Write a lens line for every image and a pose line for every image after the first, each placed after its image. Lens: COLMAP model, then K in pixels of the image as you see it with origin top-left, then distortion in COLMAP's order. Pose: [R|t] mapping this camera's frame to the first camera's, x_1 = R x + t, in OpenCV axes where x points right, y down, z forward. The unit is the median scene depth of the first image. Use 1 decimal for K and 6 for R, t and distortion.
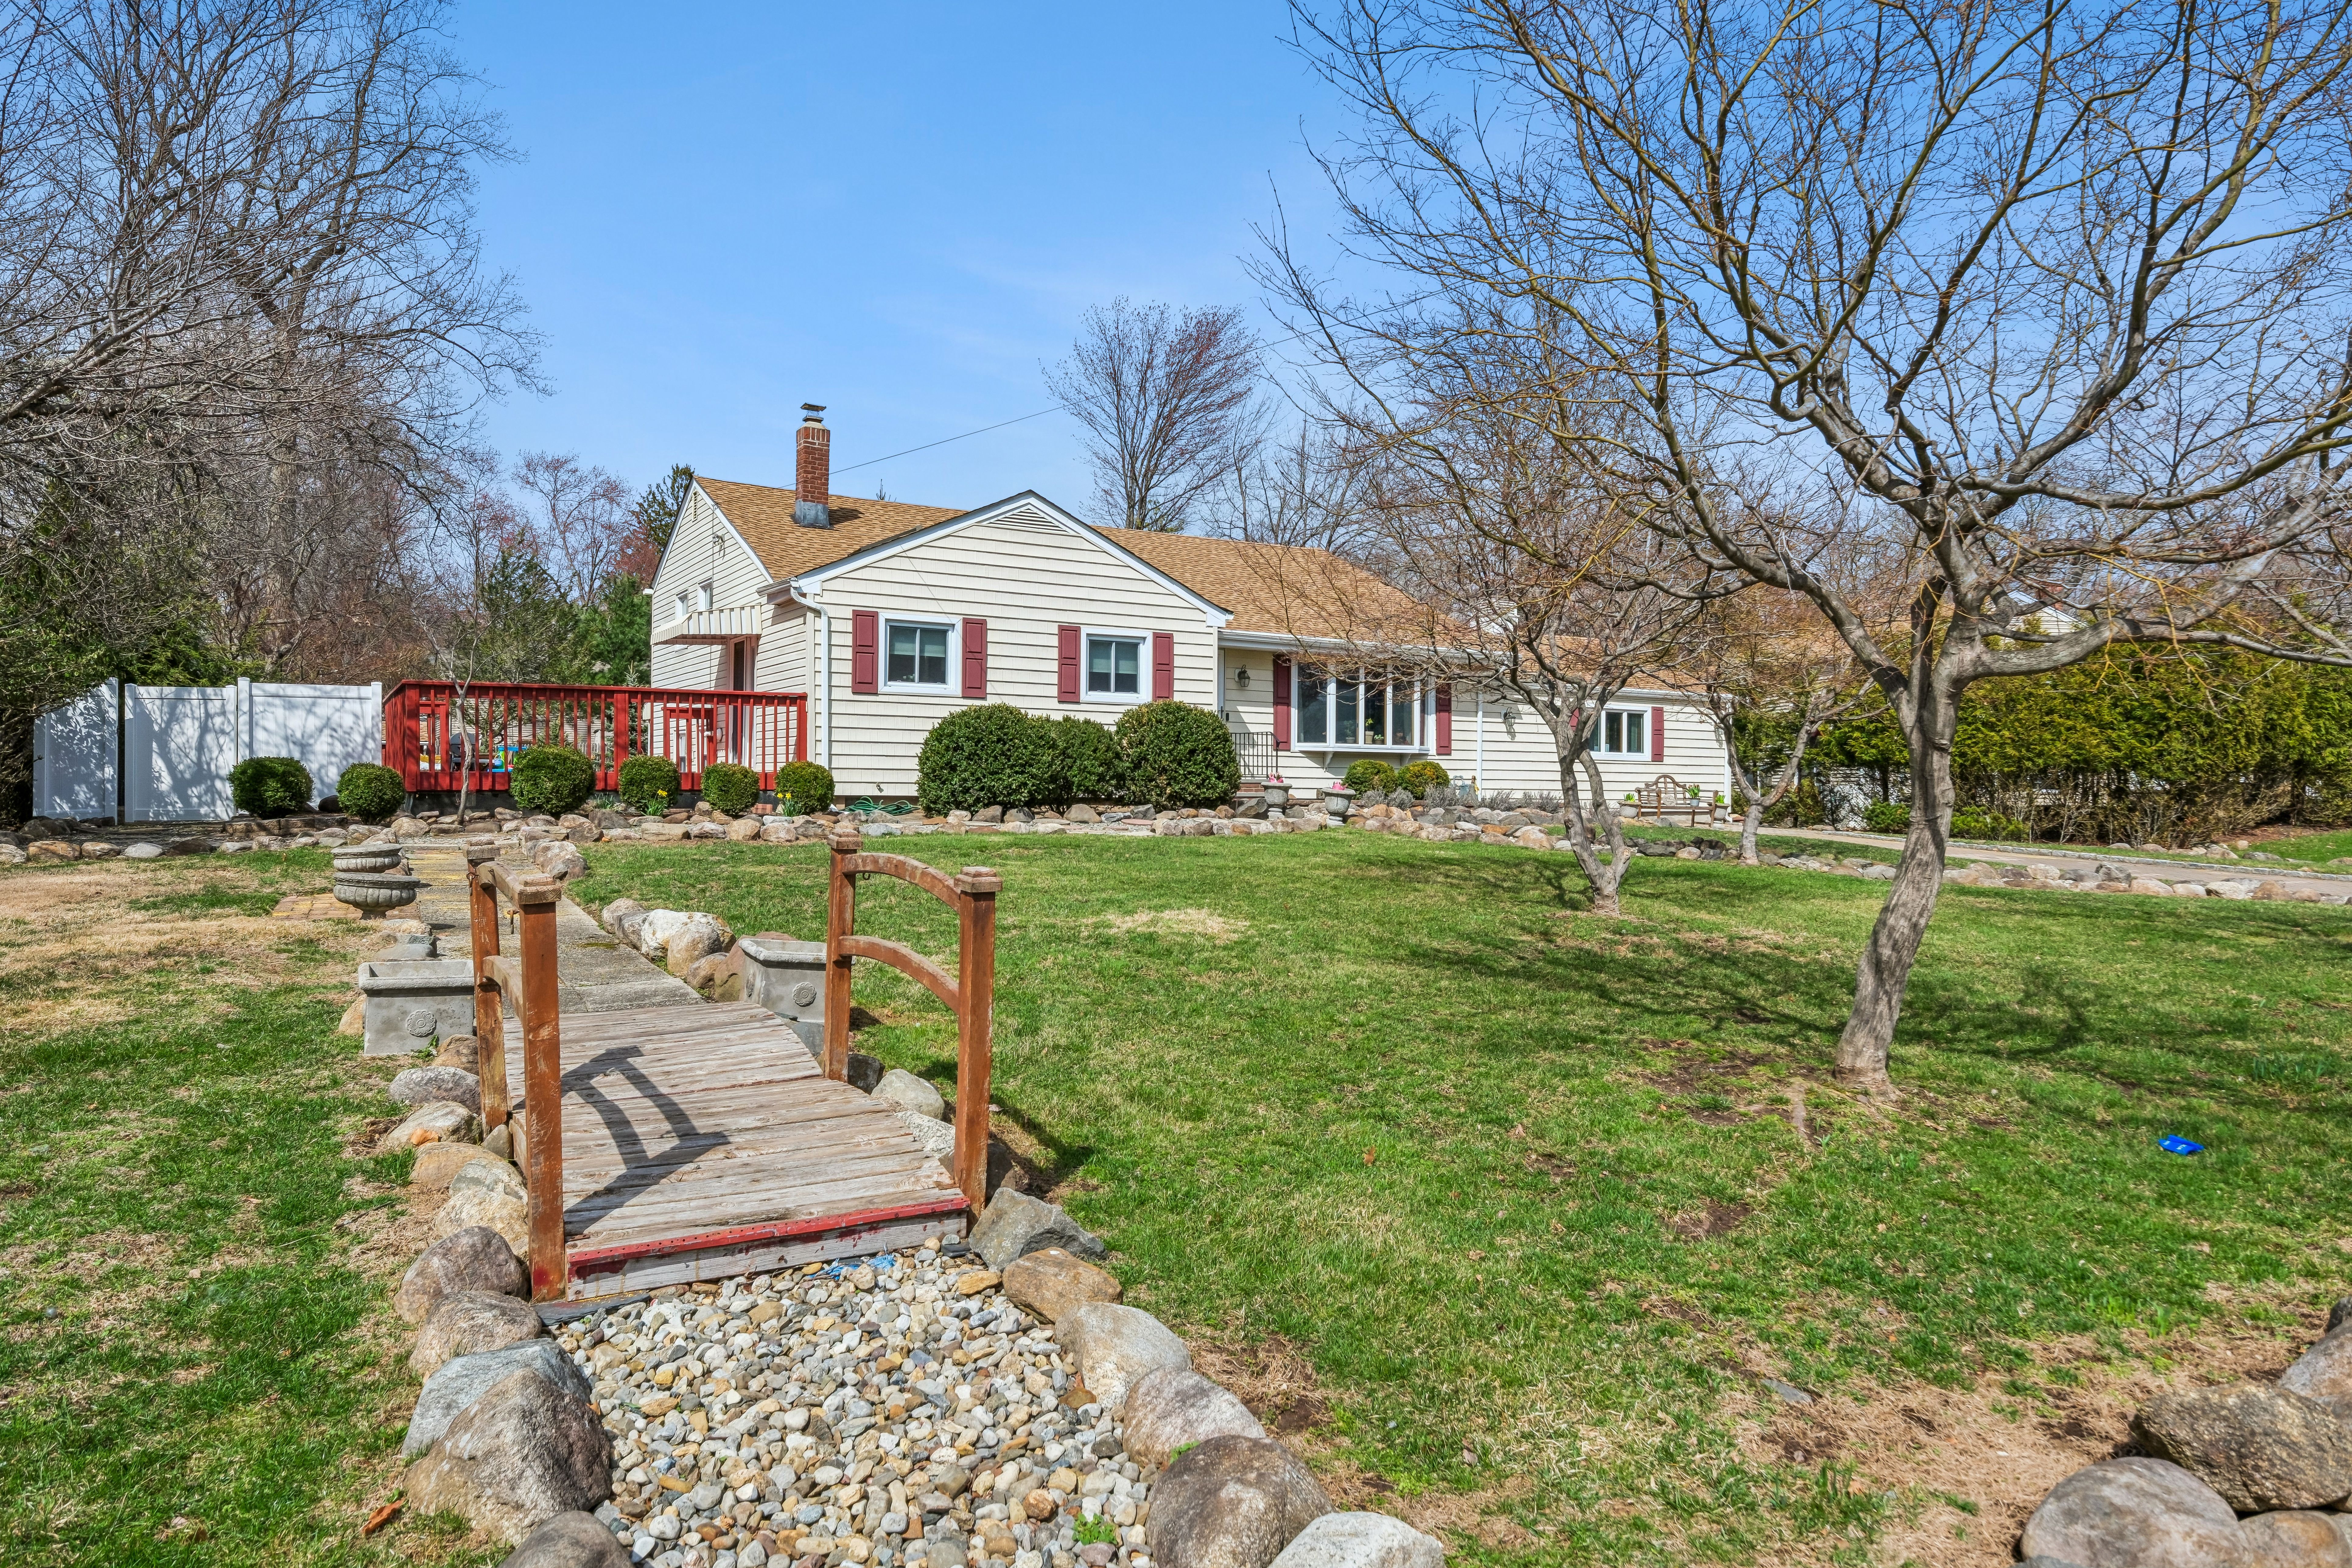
lens RADIAL K [[1398.6, 0, 1176.0], [0, 1398.6, 784.0], [0, 0, 1]] dist [0.010405, 0.004338]
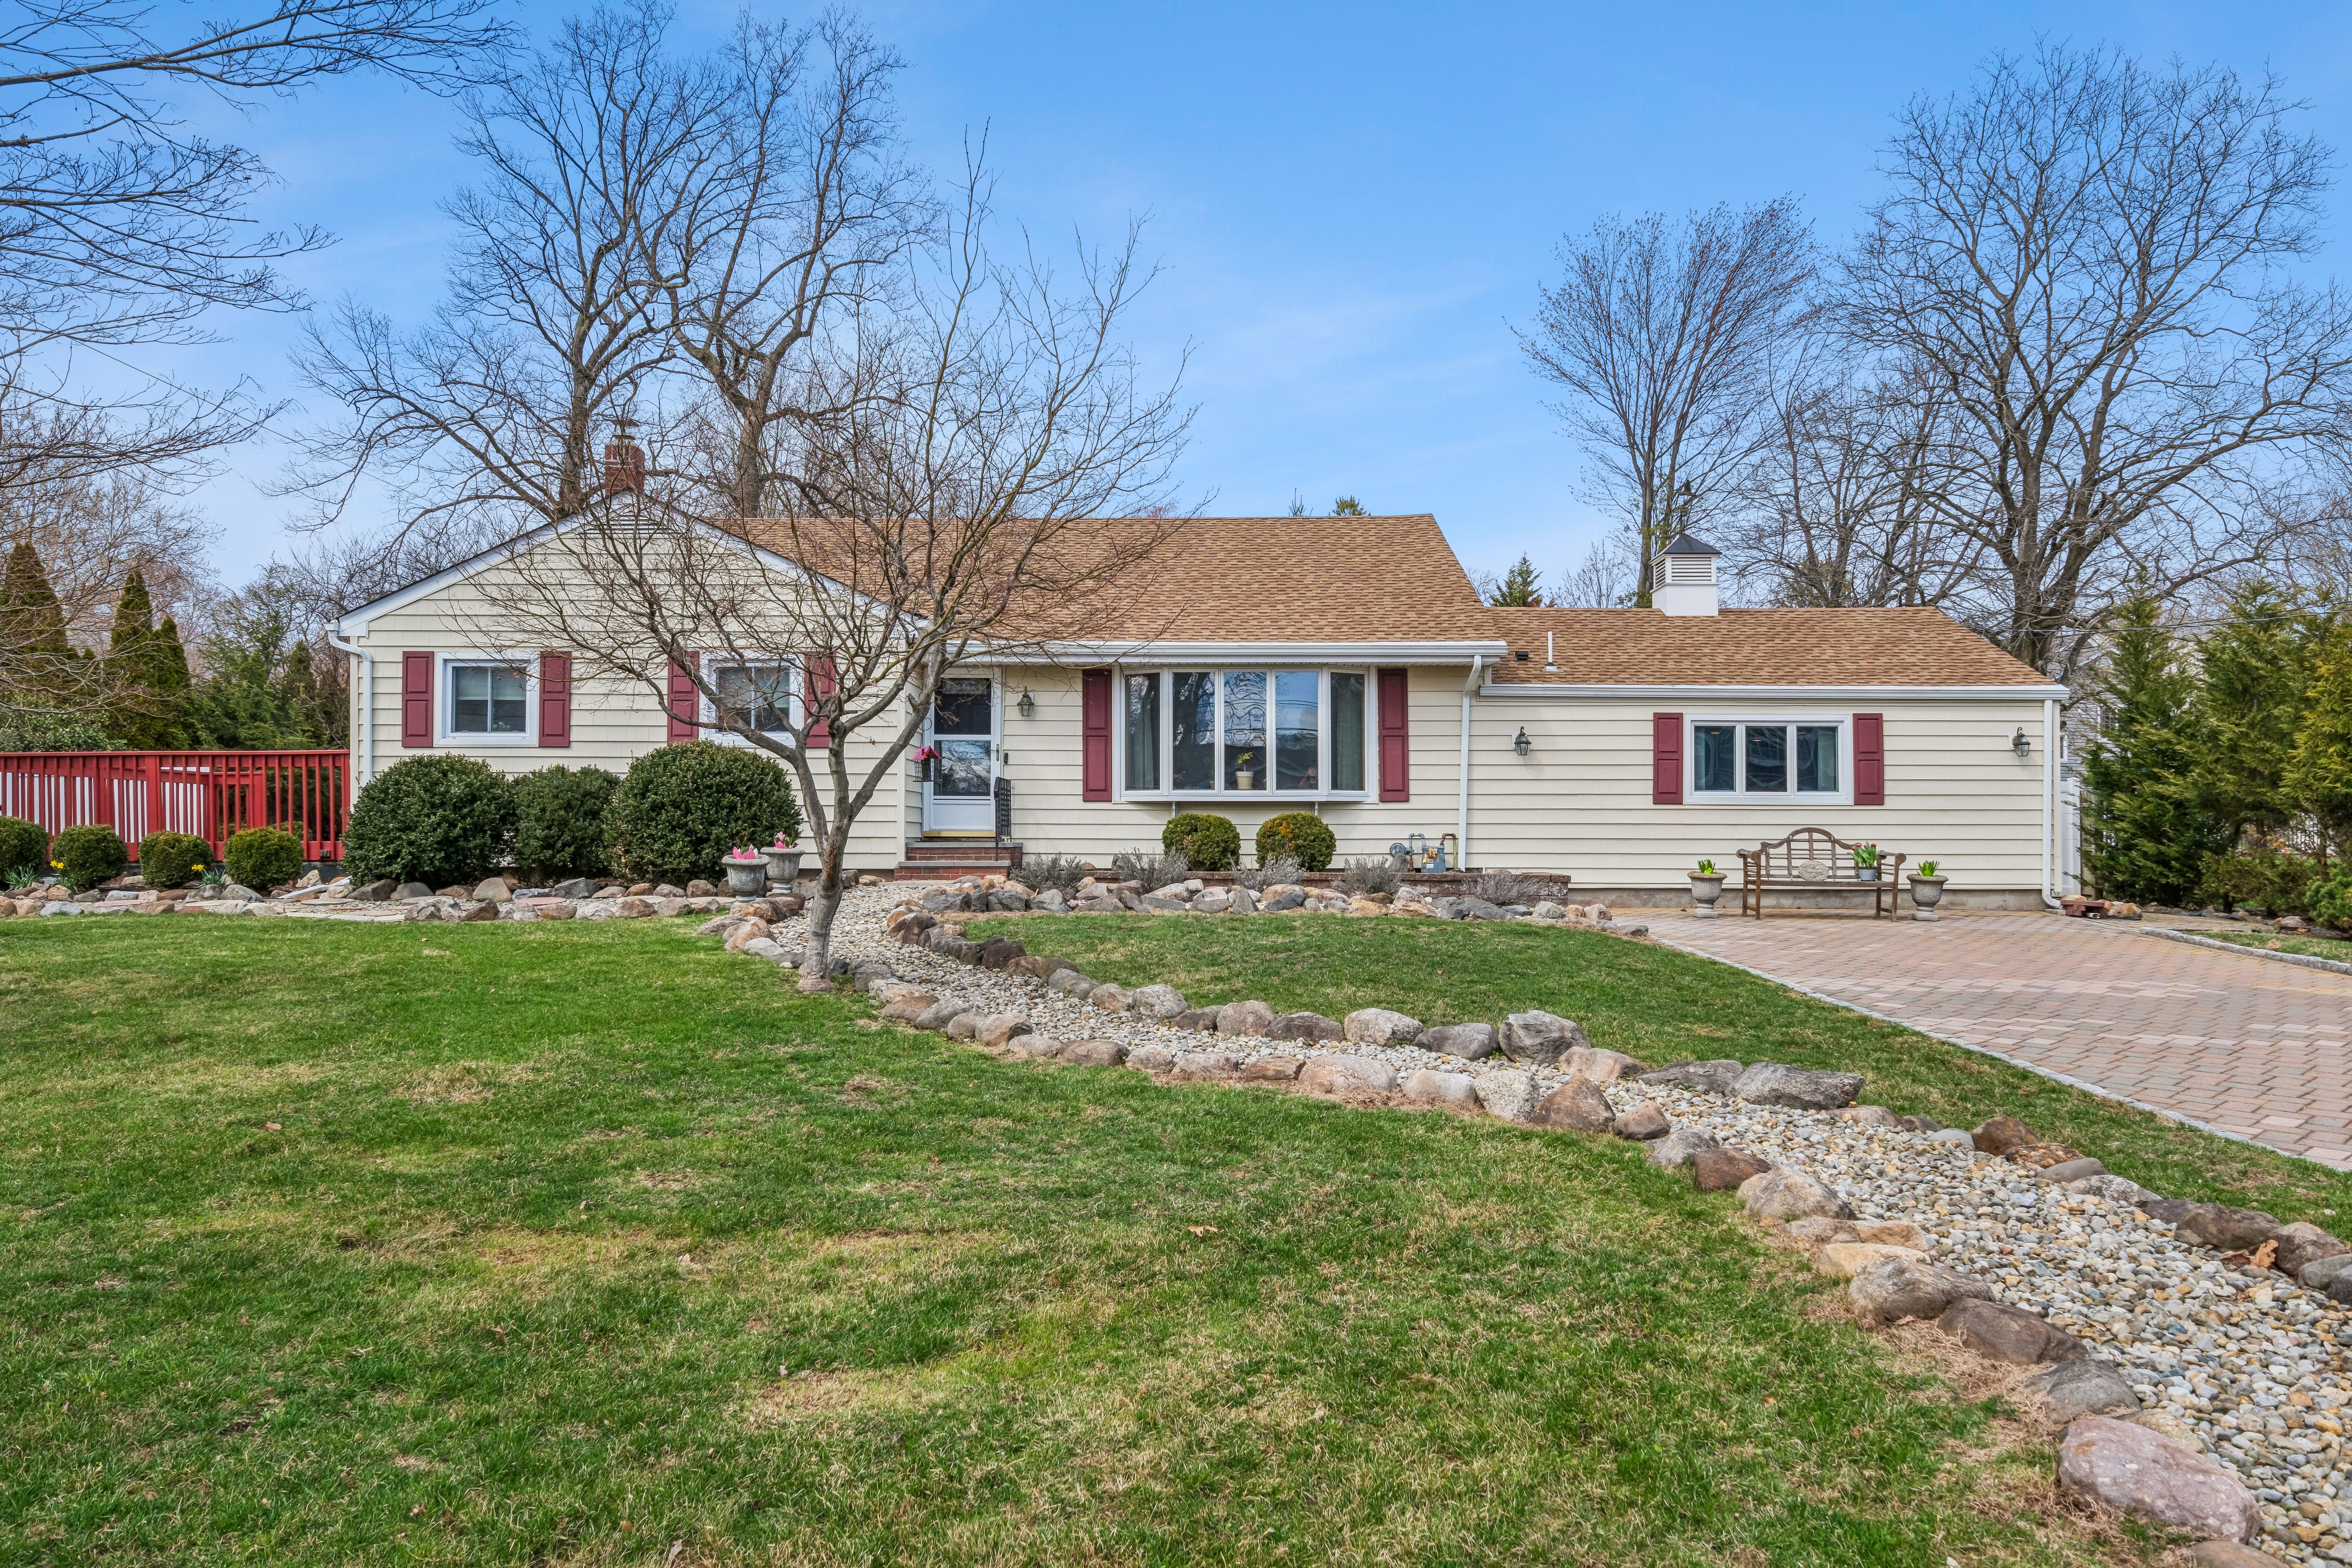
lens RADIAL K [[1637.6, 0, 1177.8], [0, 1637.6, 853.9], [0, 0, 1]] dist [0.012521, -0.000818]
pose [[0.845930, -0.007369, -0.533243, 2.042011], [0.006388, 0.999973, -0.003684, 0.022423], [0.533255, -0.000290, 0.845954, 1.123694]]
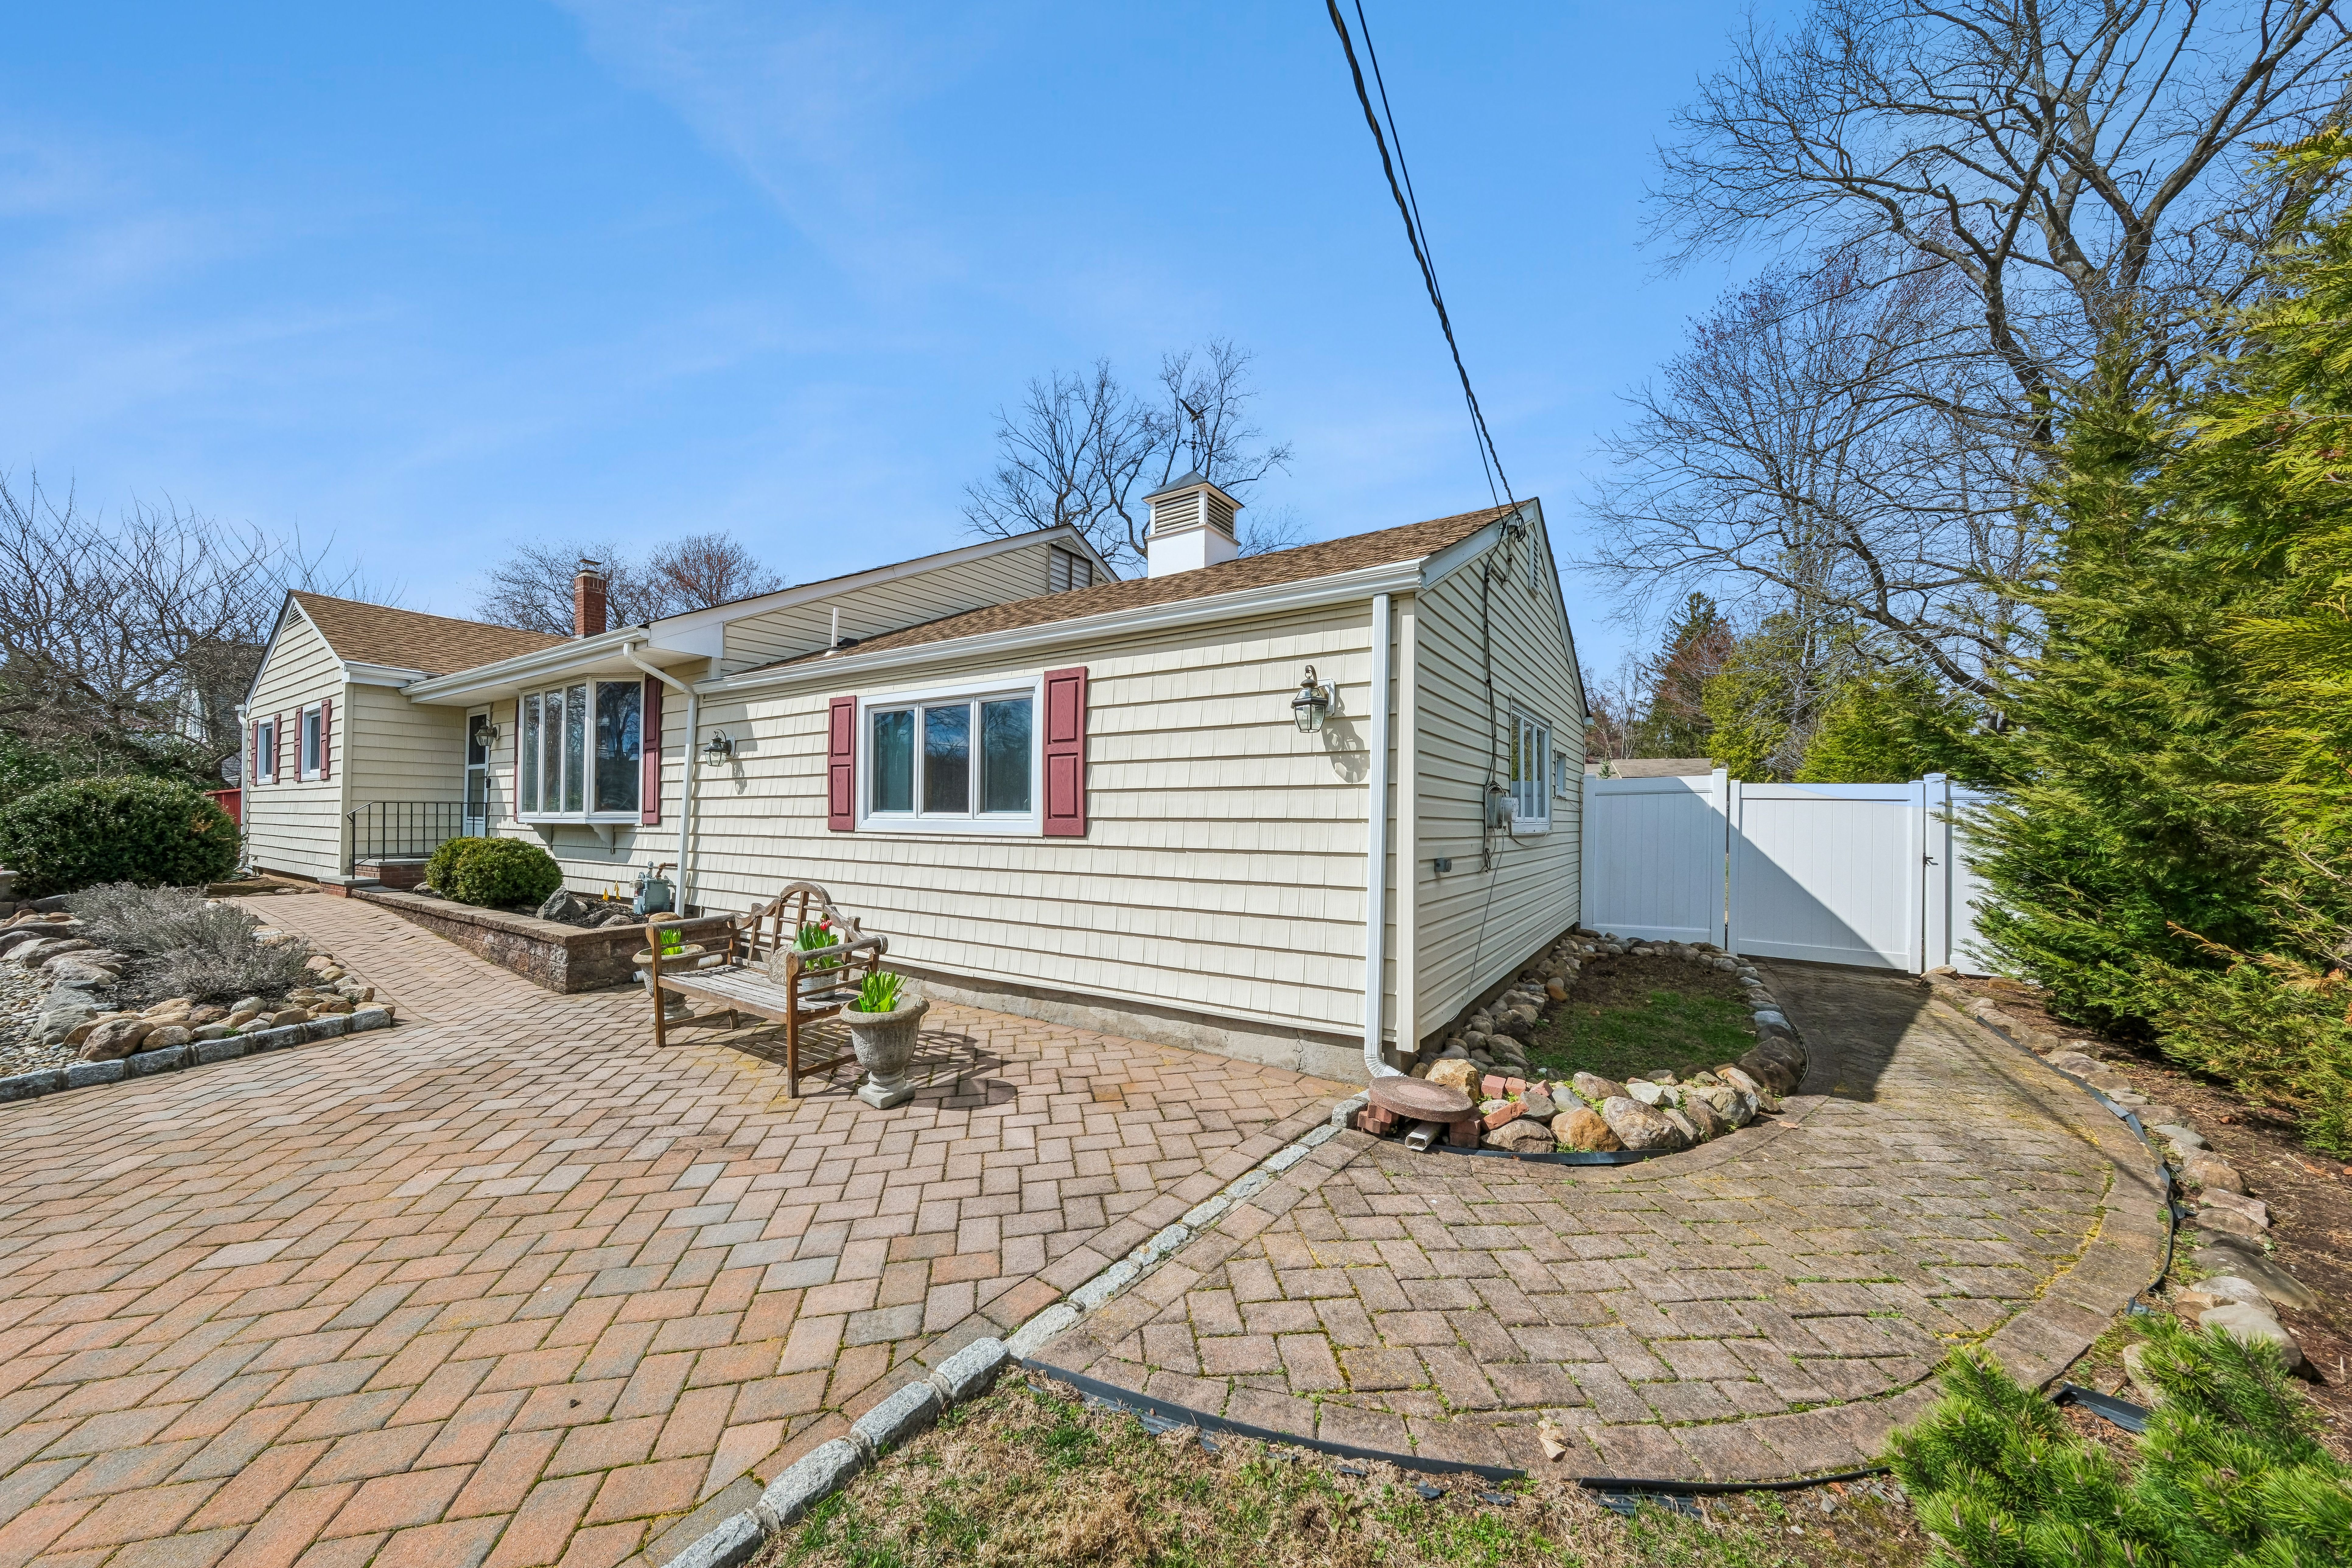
lens RADIAL K [[817.1, 0, 1177.8], [0, 817.1, 824.0], [0, 0, 1]] dist [0.000653, 0.000202]
pose [[0.429010, -0.008818, -0.903257, 2.302853], [-0.008531, 0.999868, -0.013813, -0.074030], [0.903259, 0.013631, 0.428879, 4.130716]]
